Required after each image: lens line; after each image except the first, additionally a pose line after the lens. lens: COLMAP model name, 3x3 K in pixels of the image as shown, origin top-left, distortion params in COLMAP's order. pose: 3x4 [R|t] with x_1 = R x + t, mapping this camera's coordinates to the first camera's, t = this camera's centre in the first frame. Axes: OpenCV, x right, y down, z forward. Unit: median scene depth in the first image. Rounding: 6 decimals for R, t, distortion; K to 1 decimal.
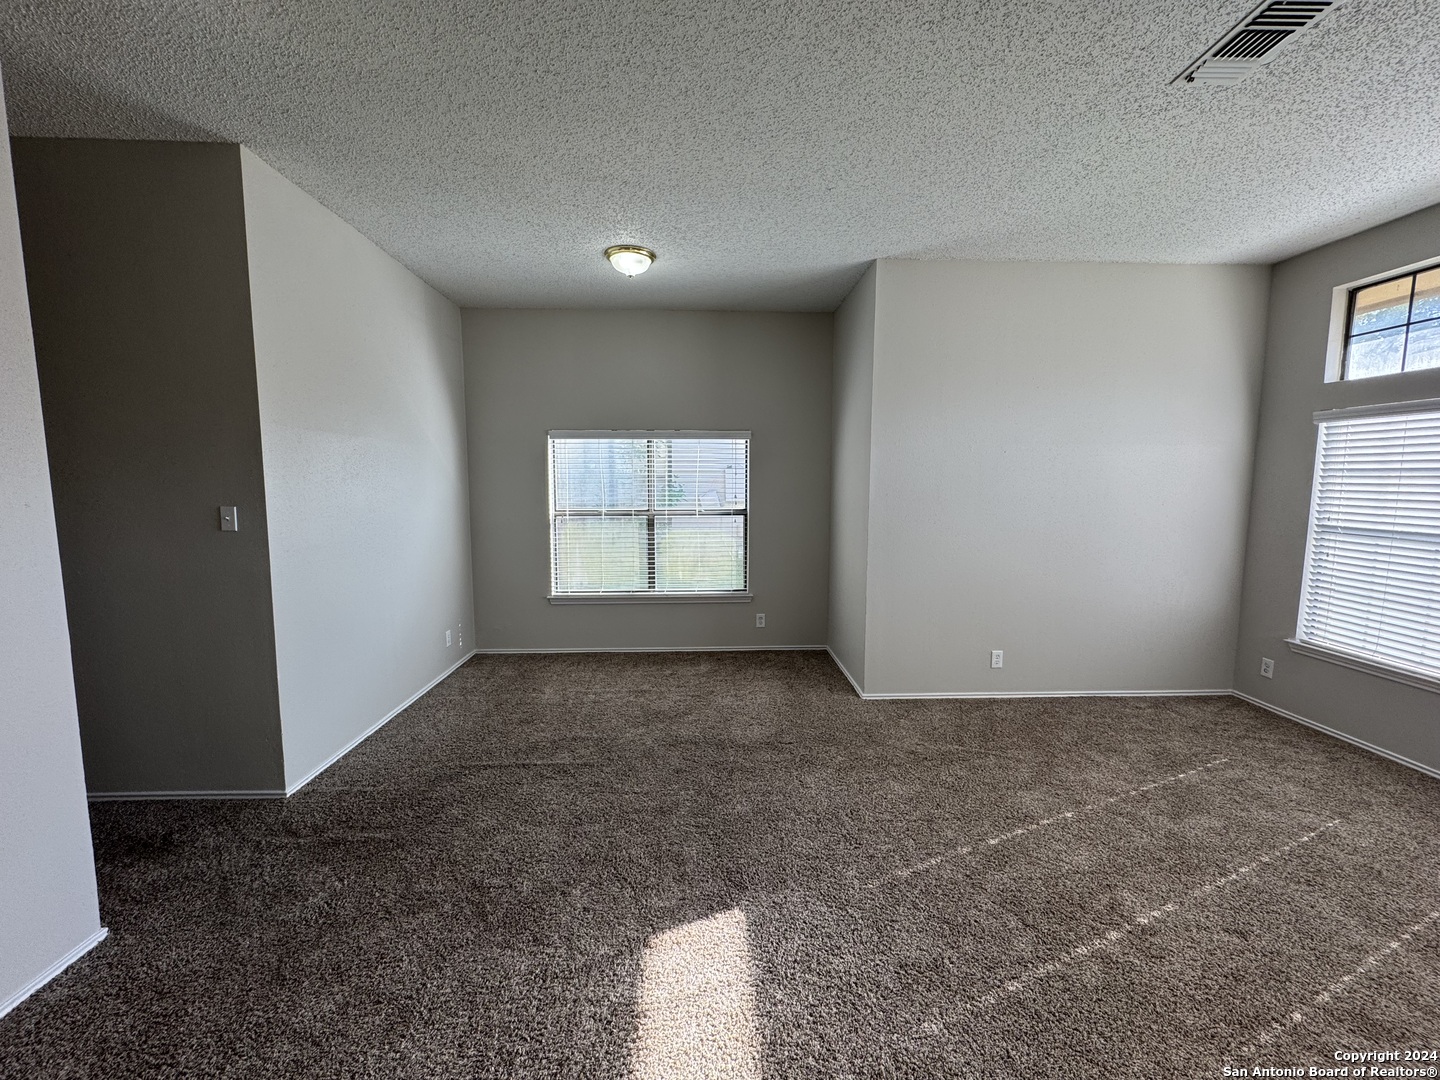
lens RADIAL K [[572.6, 0, 720.0], [0, 572.6, 540.0], [0, 0, 1]] dist [-0.001966, -0.000019]
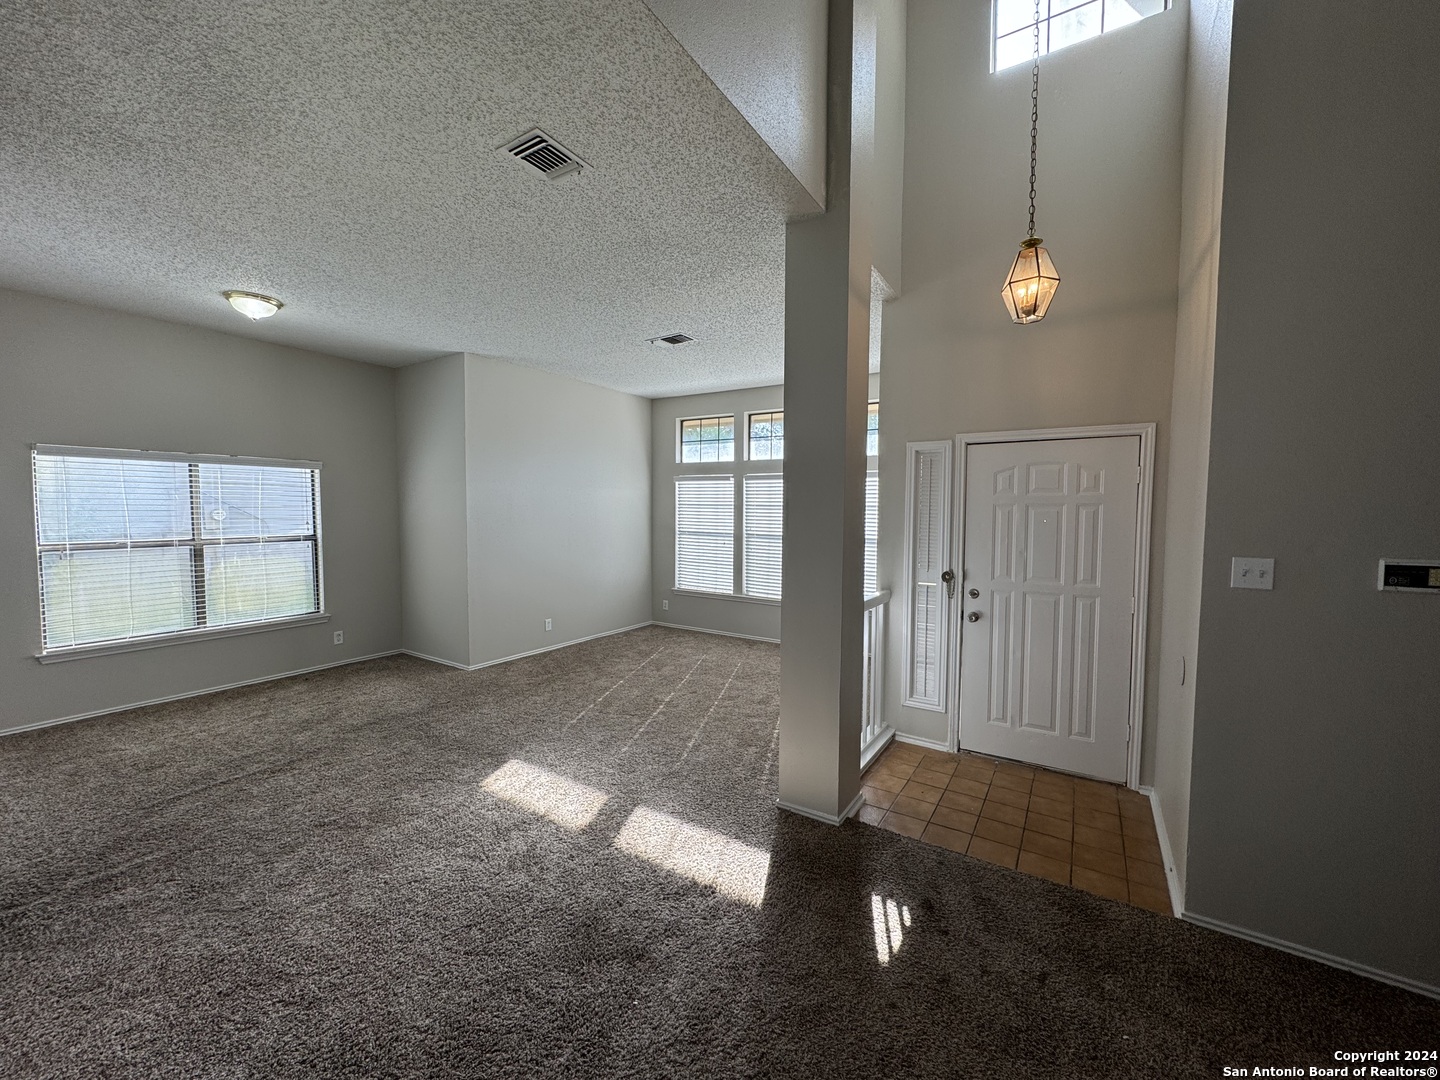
lens RADIAL K [[572.6, 0, 720.0], [0, 572.6, 540.0], [0, 0, 1]] dist [-0.001966, -0.000019]
pose [[0.571922, -0.042197, 0.819222, -0.525473], [0.077442, 0.996993, -0.002711, 0.022088], [-0.816644, 0.064993, 0.573470, -0.285278]]
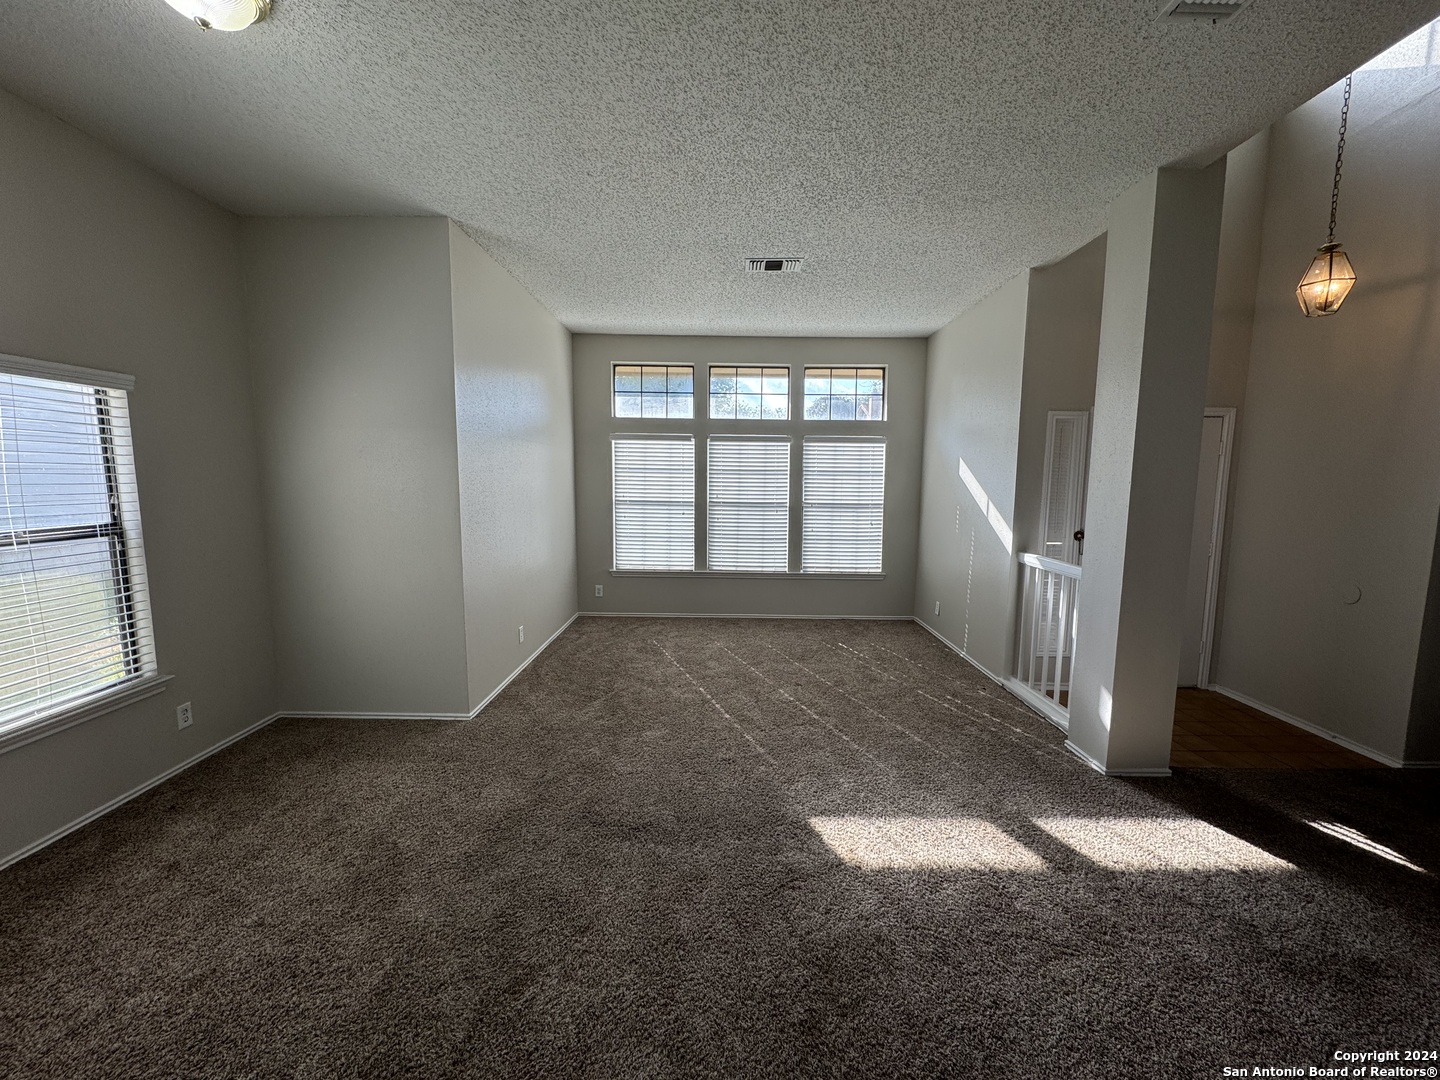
lens RADIAL K [[572.6, 0, 720.0], [0, 572.6, 540.0], [0, 0, 1]] dist [-0.001966, -0.000019]
pose [[0.038609, -0.111070, 0.993062, -0.610093], [0.092876, 0.989900, 0.107105, -0.058394], [-0.994929, 0.088096, 0.048535, 0.572950]]
